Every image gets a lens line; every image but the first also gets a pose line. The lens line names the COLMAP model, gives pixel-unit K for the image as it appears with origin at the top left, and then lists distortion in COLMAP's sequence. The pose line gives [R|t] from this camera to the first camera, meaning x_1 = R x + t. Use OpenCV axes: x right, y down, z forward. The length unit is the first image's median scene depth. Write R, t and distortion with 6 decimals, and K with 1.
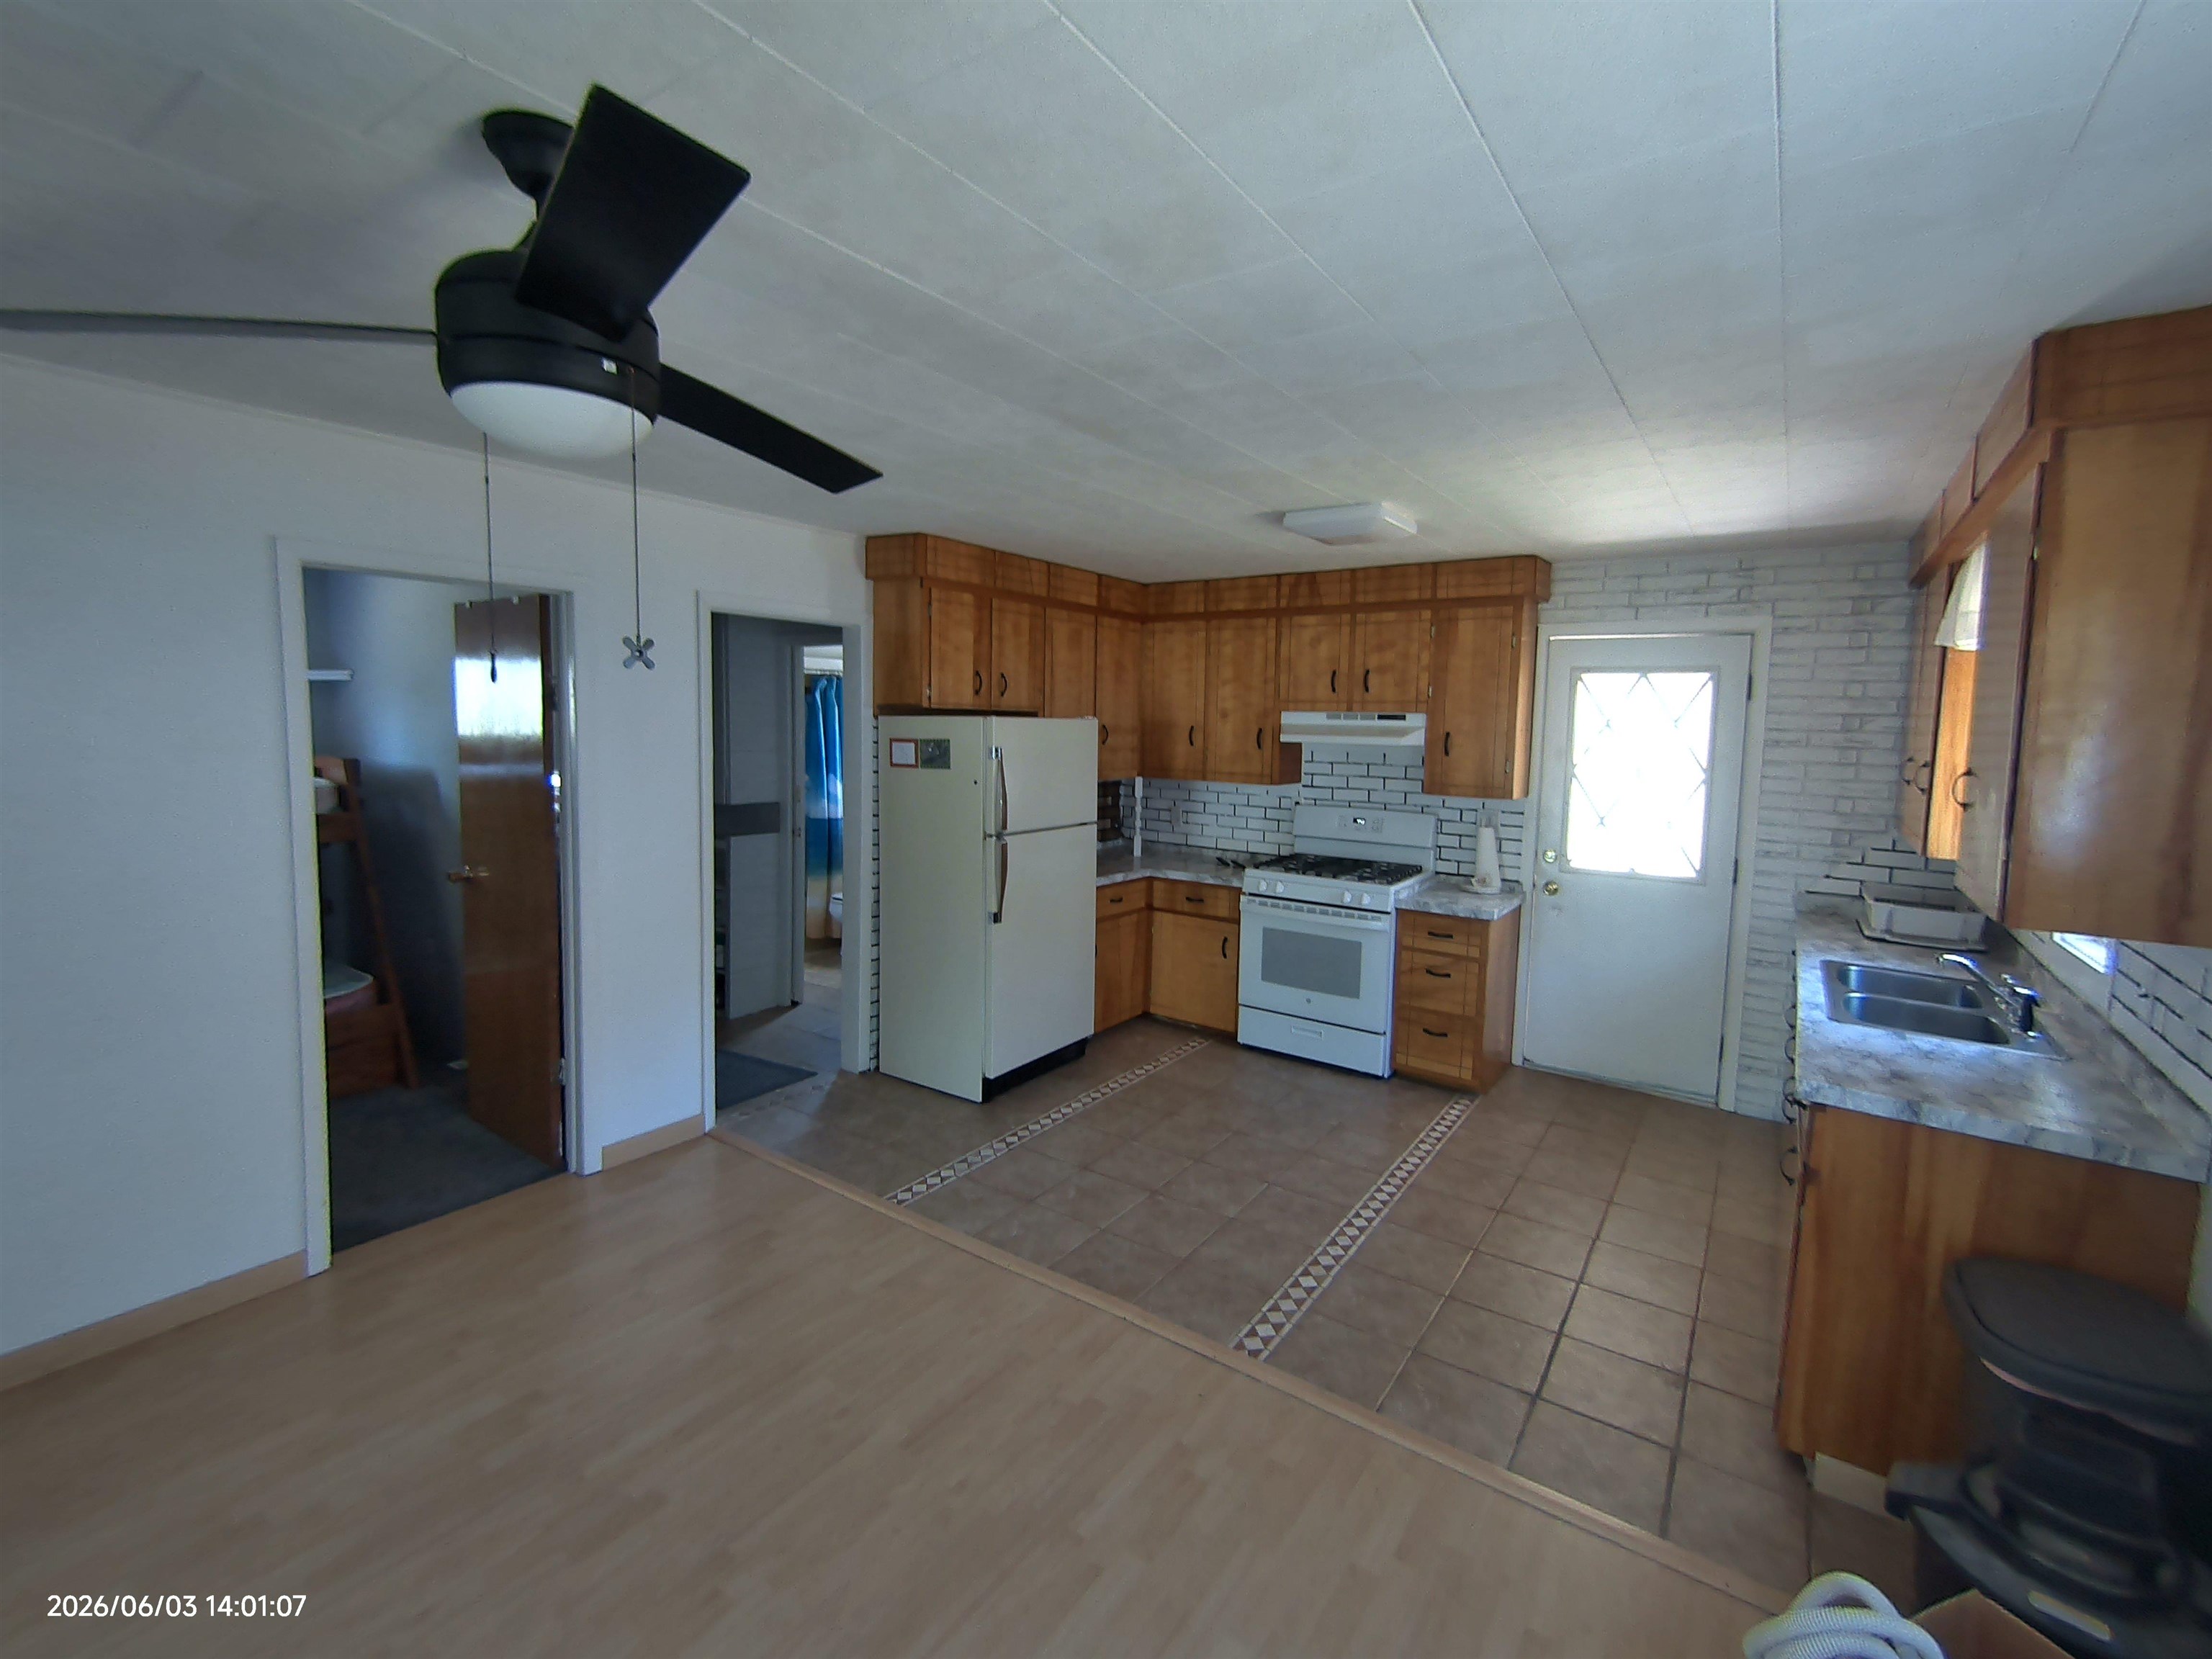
lens RADIAL K [[986.1, 0, 1120.7], [0, 986.1, 802.1], [0, 0, 1]] dist [0.001926, -0.000049]
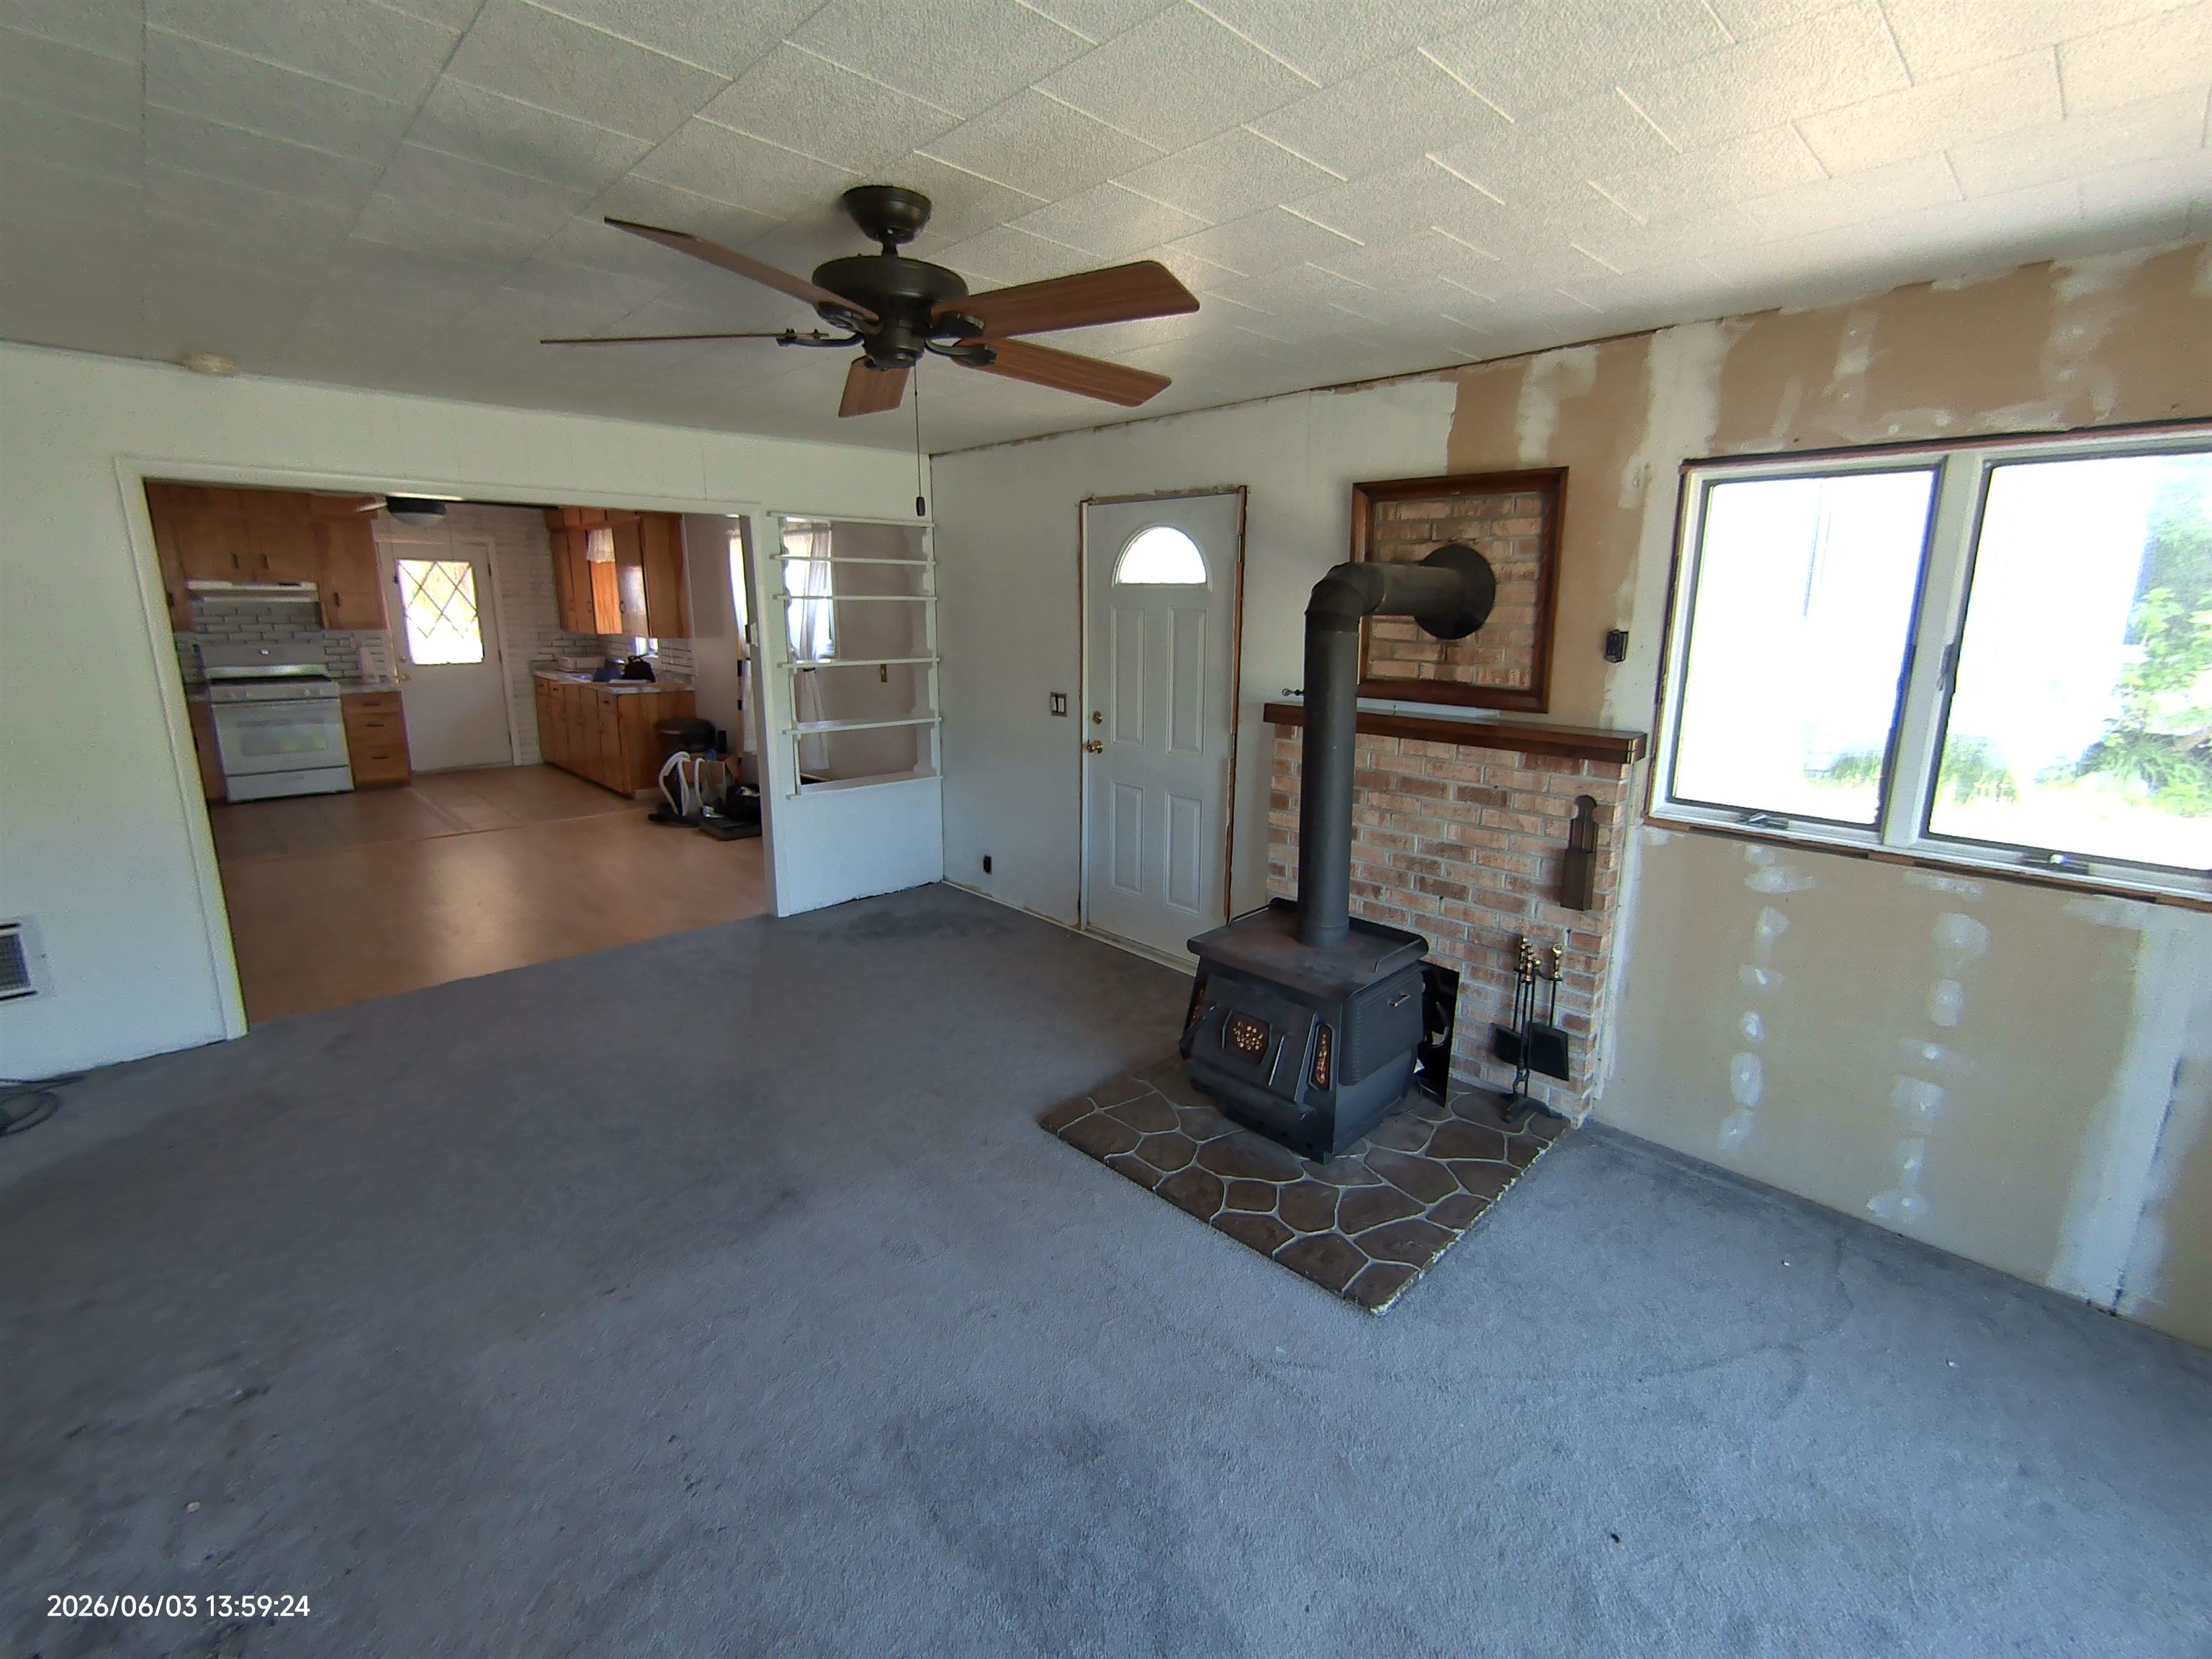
lens RADIAL K [[967.8, 0, 1126.8], [0, 967.8, 797.9], [0, 0, 1]] dist [0.001350, 0.000084]
pose [[0.190578, -0.217801, 0.957206, -1.152667], [0.077319, 0.975378, 0.206542, 0.038572], [-0.978622, 0.034648, 0.202726, -0.731415]]
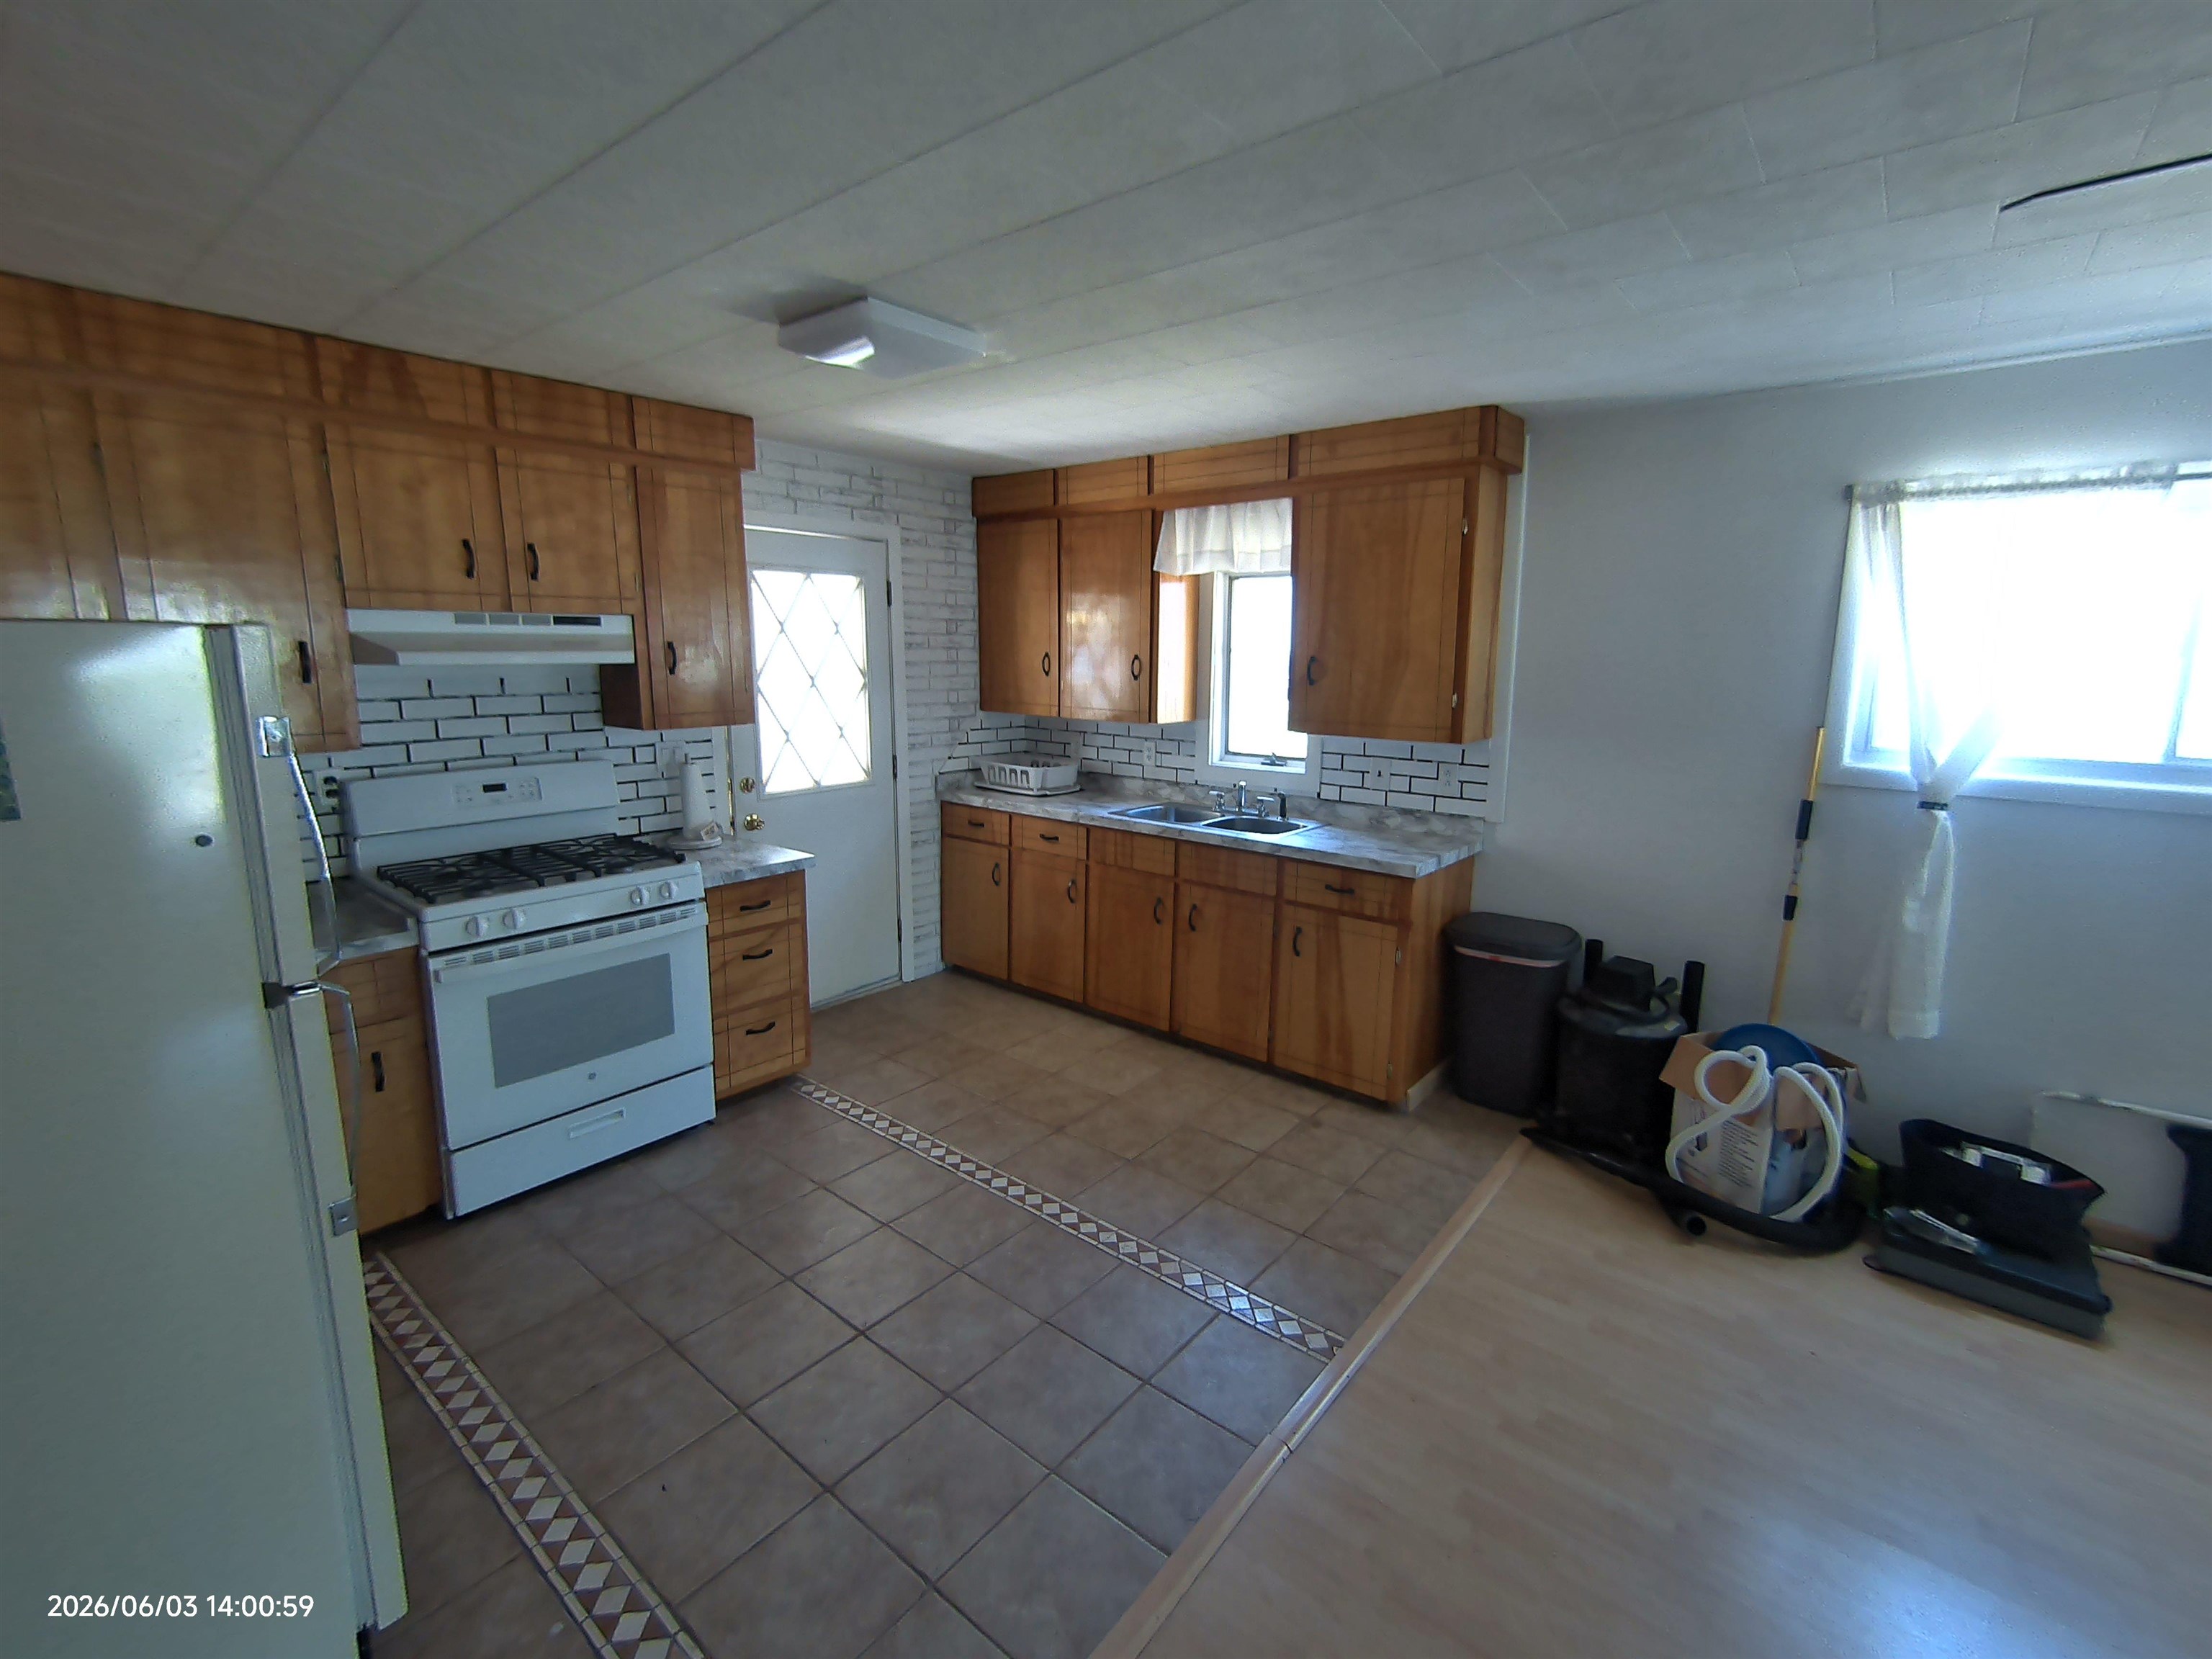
lens RADIAL K [[967.8, 0, 1126.8], [0, 967.8, 797.9], [0, 0, 1]] dist [0.001350, 0.000084]
pose [[0.071638, -0.179763, 0.981098, -0.376025], [0.078438, 0.981594, 0.174127, -0.056682], [-0.994342, 0.064481, 0.084420, 0.619750]]
